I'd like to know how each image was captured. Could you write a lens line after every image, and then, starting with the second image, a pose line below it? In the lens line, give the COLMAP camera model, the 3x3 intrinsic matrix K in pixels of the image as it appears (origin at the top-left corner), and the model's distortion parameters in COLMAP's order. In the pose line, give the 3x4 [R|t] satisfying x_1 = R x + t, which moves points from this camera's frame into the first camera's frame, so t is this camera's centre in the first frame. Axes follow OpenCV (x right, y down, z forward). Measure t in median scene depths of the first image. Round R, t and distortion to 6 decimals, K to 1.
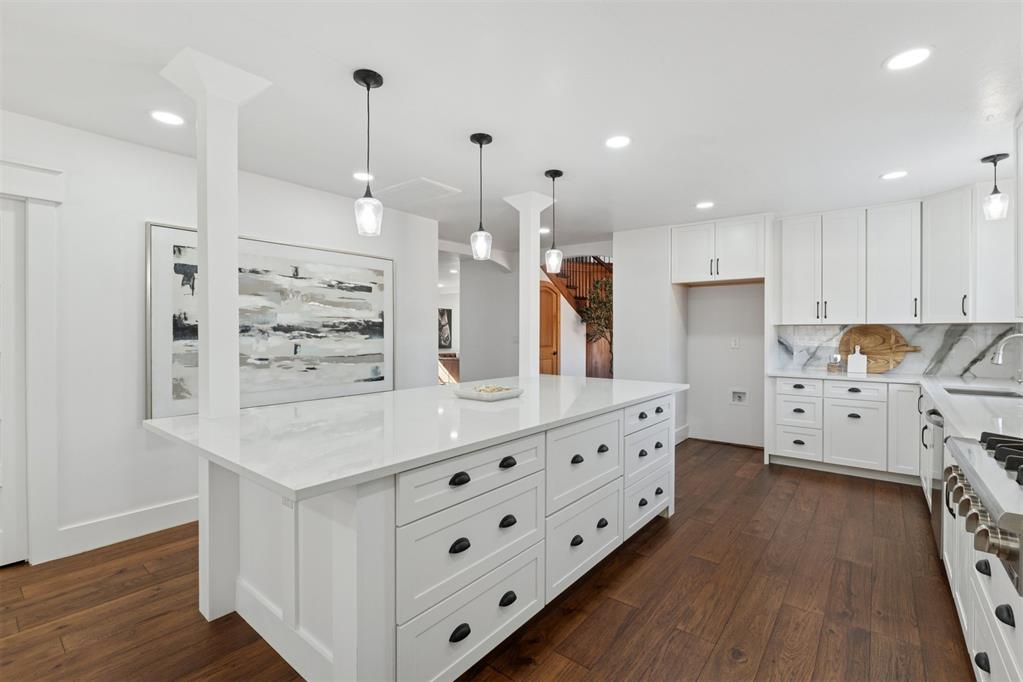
lens RADIAL K [[451.6, 0, 513.0], [0, 451.6, 336.8], [0, 0, 1]] dist [-0.006764, -0.001357]
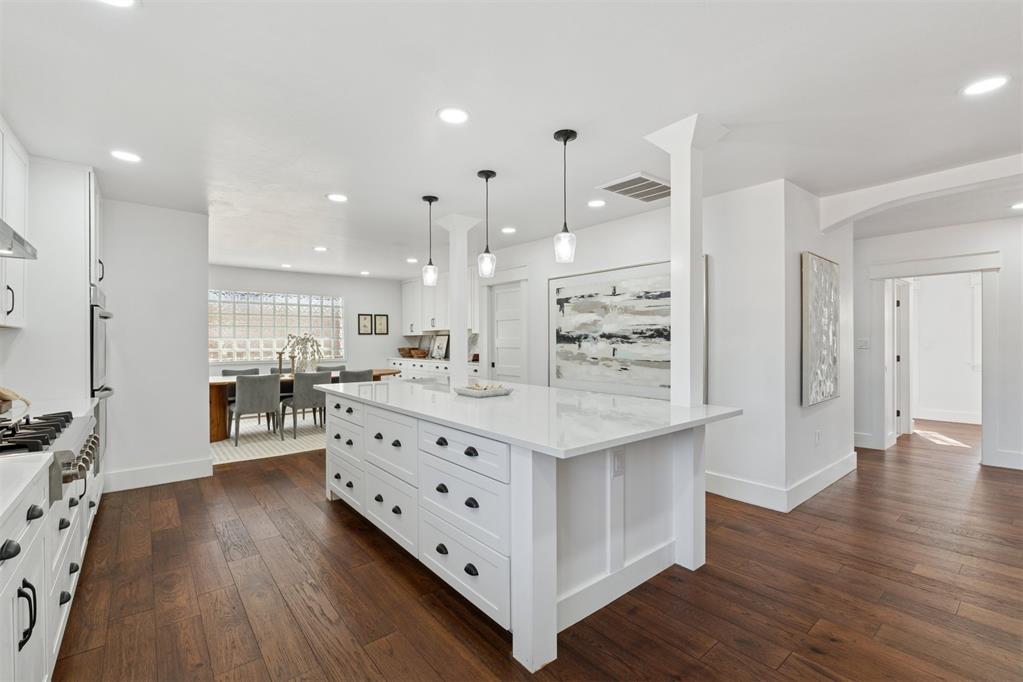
lens RADIAL K [[451.6, 0, 519.3], [0, 451.6, 345.3], [0, 0, 1]] dist [-0.006764, -0.001357]
pose [[-0.192138, 0.011431, -0.981301, 0.782532], [-0.005024, 0.999908, 0.012631, -0.005964], [0.981355, 0.007357, -0.192063, 0.959986]]
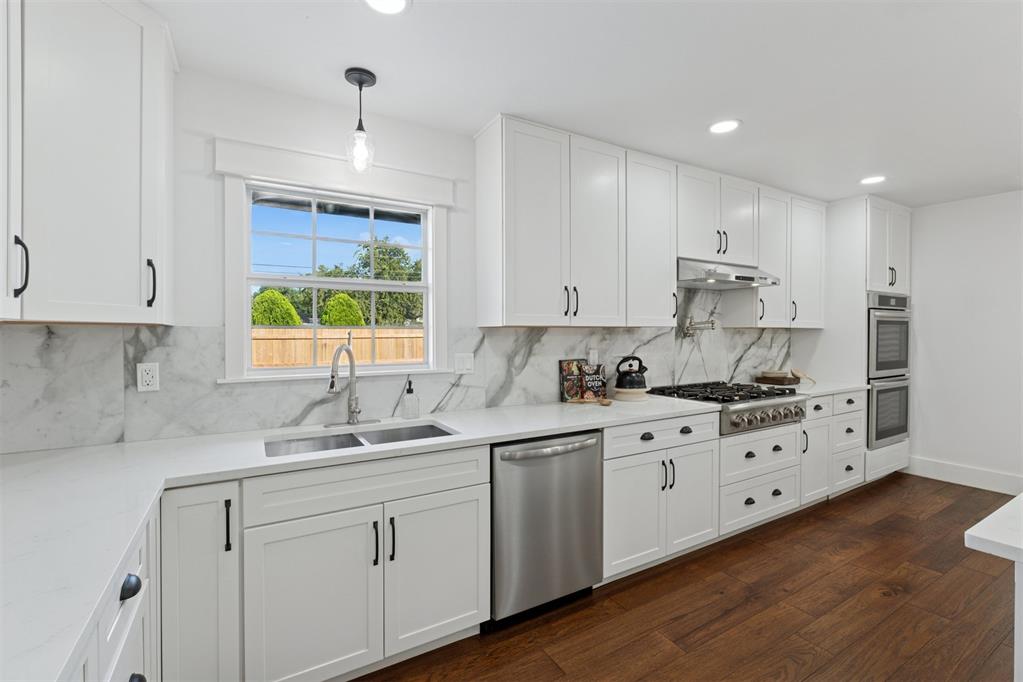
lens RADIAL K [[451.6, 0, 509.6], [0, 451.6, 341.9], [0, 0, 1]] dist [-0.006764, -0.001357]
pose [[-0.935852, -0.004101, 0.352371, 0.519120], [0.005654, 0.999629, 0.026651, -0.022314], [-0.352349, 0.026934, -0.935481, 1.251383]]
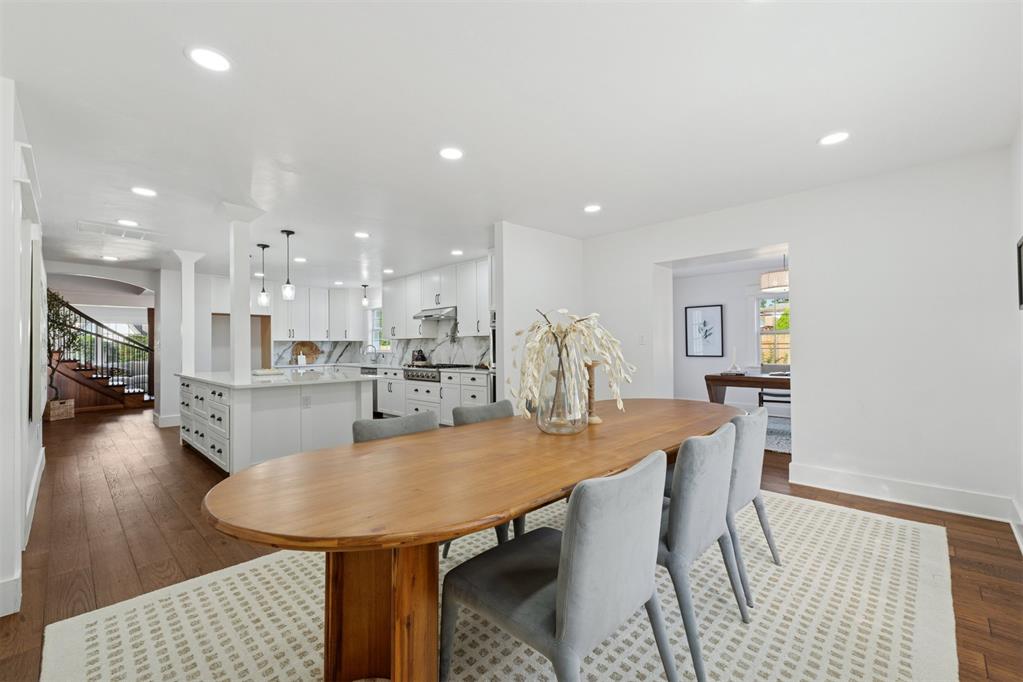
lens RADIAL K [[436.5, 0, 512.6], [0, 436.5, 342.8], [0, 0, 1]] dist [0.015441, -0.000993]
pose [[0.096989, 0.007469, 0.995257, -1.394898], [0.017808, 0.999799, -0.009239, 0.020970], [-0.995126, 0.018620, 0.096837, -0.208042]]
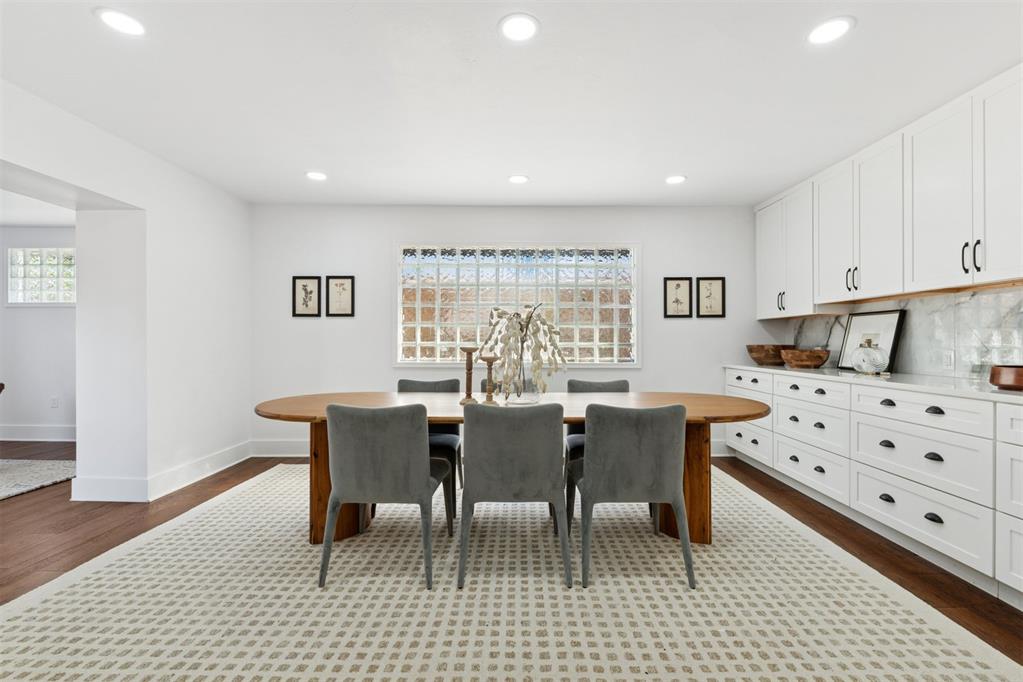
lens RADIAL K [[451.6, 0, 513.8], [0, 451.6, 339.8], [0, 0, 1]] dist [-0.006764, -0.001357]
pose [[-0.782295, -0.002192, -0.622904, -0.302284], [-0.007501, 0.999954, 0.005901, 0.028128], [0.622863, 0.009288, -0.782276, 0.377371]]
